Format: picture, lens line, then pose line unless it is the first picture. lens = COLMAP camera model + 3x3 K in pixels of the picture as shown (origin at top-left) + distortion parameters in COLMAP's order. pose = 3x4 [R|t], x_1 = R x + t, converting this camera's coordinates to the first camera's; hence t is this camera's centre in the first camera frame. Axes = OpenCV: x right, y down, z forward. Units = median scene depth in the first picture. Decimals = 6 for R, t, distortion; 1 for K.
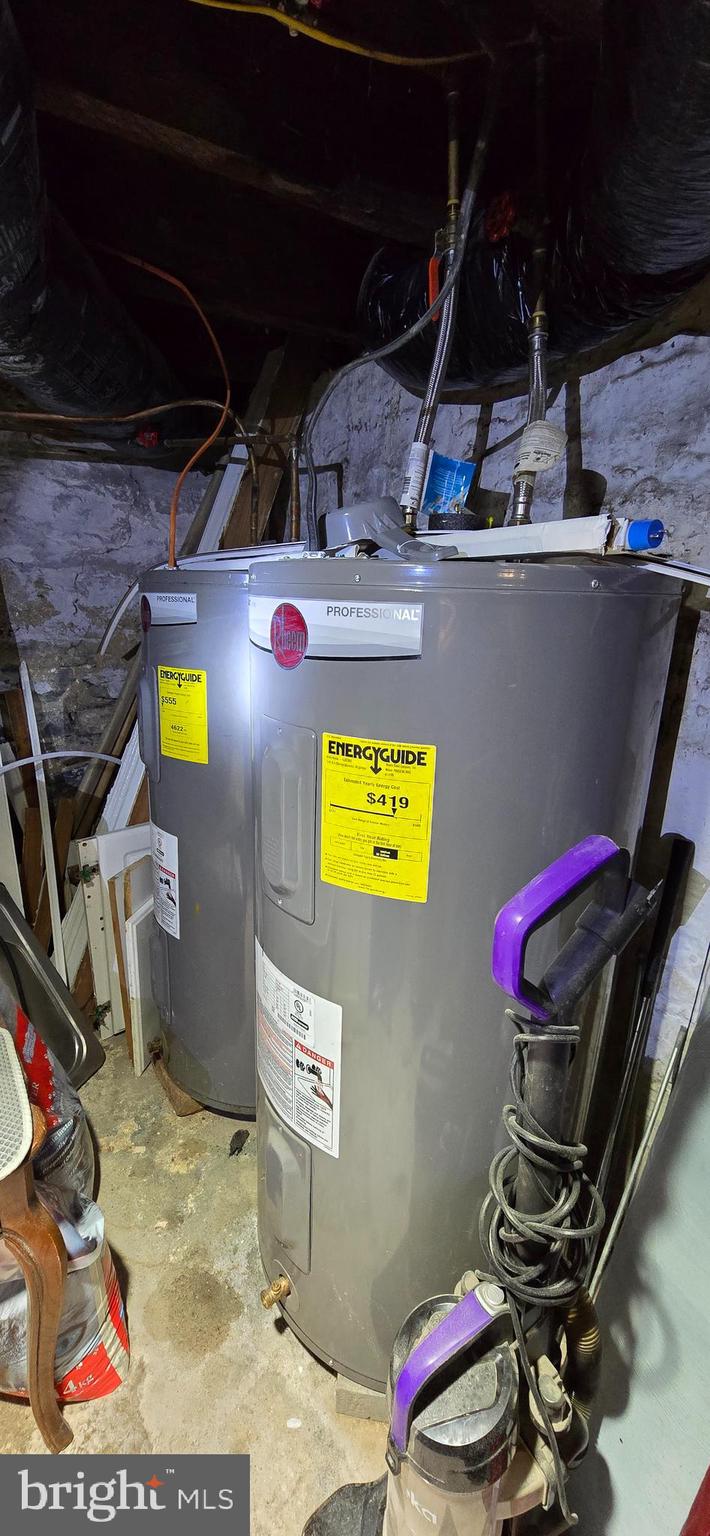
lens RADIAL K [[633.4, 0, 350.8], [0, 633.4, 764.9], [0, 0, 1]] dist [-0.008210, 0.002838]
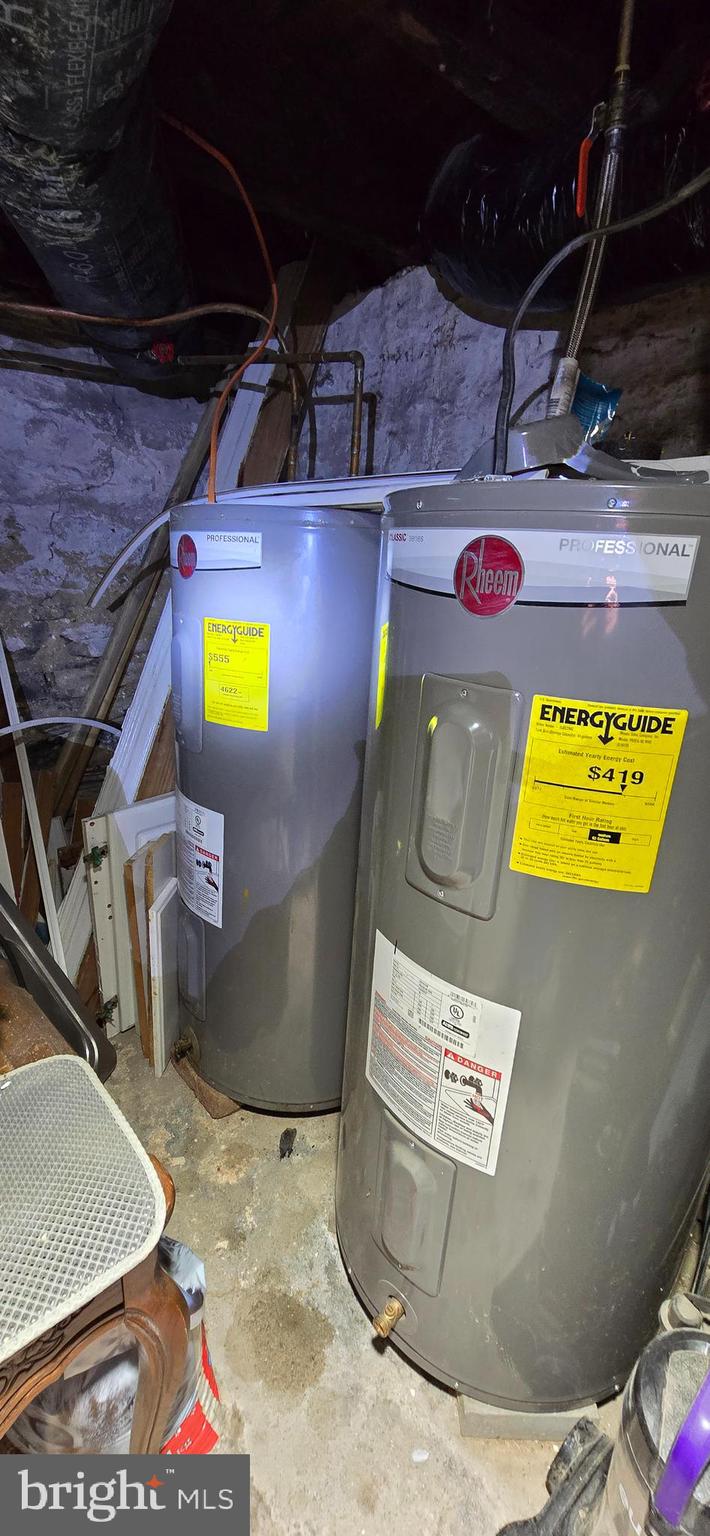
lens RADIAL K [[629.8, 0, 353.0], [0, 629.8, 755.2], [0, 0, 1]] dist [-0.004754, 0.000675]
pose [[0.991737, -0.012636, 0.127662, -0.250732], [0.007171, 0.999042, 0.043176, -0.006089], [-0.128085, -0.041904, 0.990878, 0.135869]]
